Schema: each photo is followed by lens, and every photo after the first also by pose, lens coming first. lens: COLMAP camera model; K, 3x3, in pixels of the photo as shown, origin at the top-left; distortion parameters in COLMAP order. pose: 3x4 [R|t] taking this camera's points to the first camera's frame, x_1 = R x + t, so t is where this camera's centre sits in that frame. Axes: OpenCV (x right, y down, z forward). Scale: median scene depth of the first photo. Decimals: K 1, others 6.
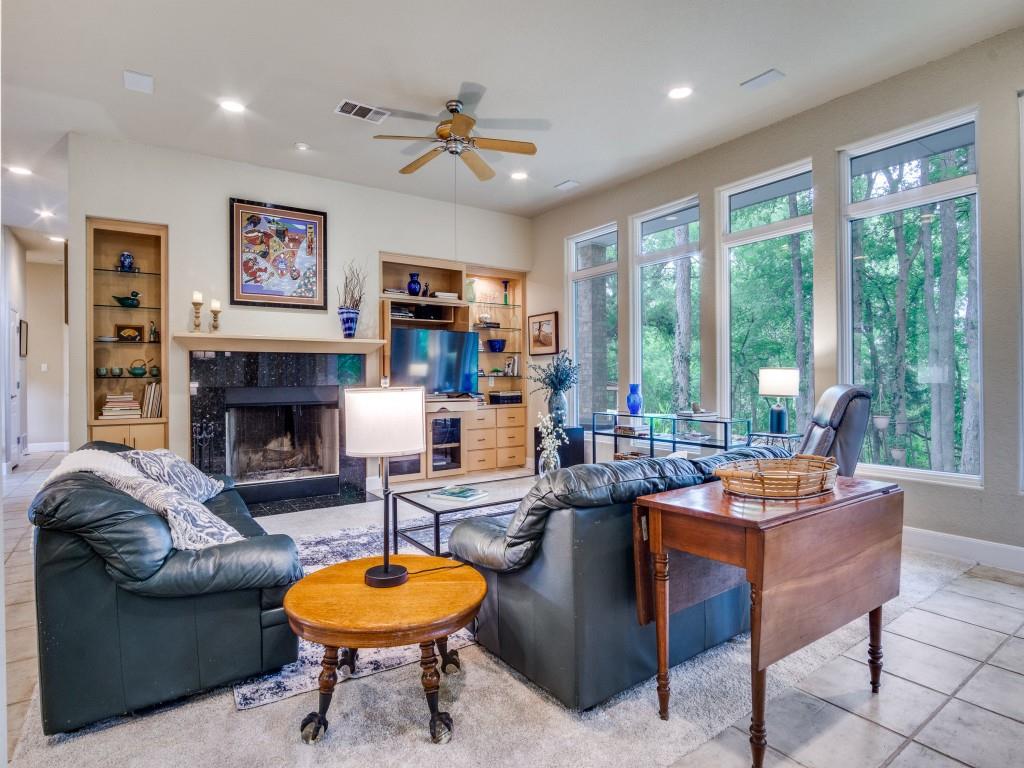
lens RADIAL K [[546.5, 0, 504.2], [0, 546.5, 380.8], [0, 0, 1]] dist [-0.033126, 0.008143]
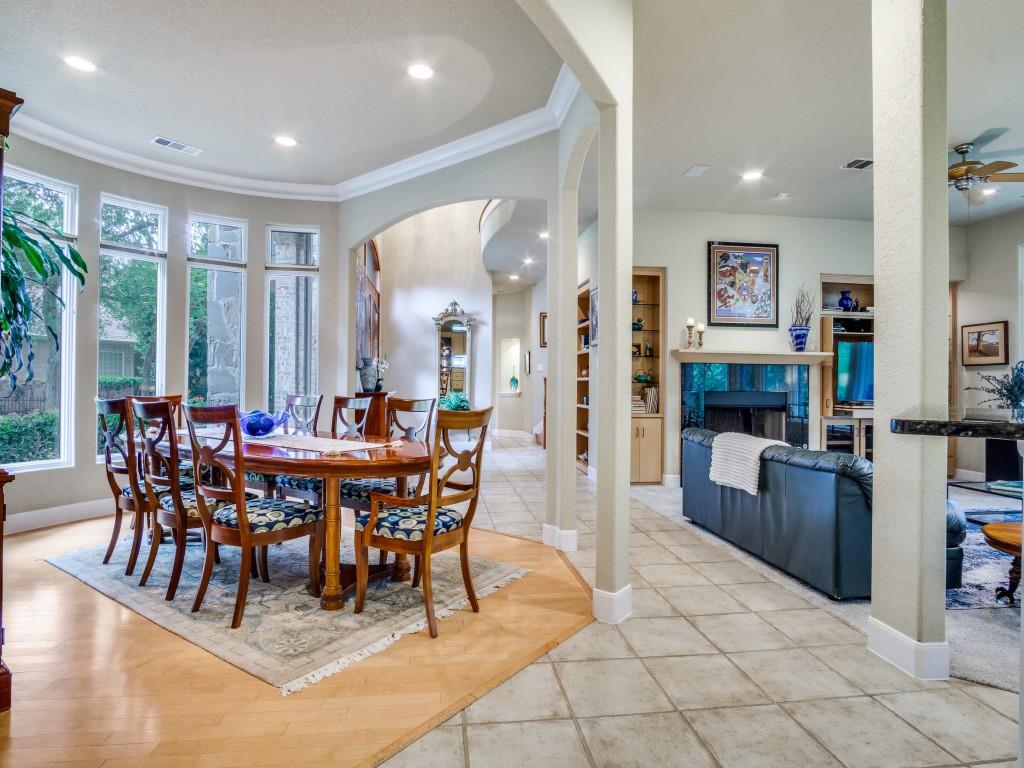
lens RADIAL K [[546.5, 0, 504.2], [0, 546.5, 380.8], [0, 0, 1]] dist [-0.033126, 0.008143]
pose [[0.888282, 0.014231, -0.459079, -0.317728], [-0.018290, 0.999823, -0.004397, 0.000873], [0.458935, 0.012302, 0.888385, -0.314502]]
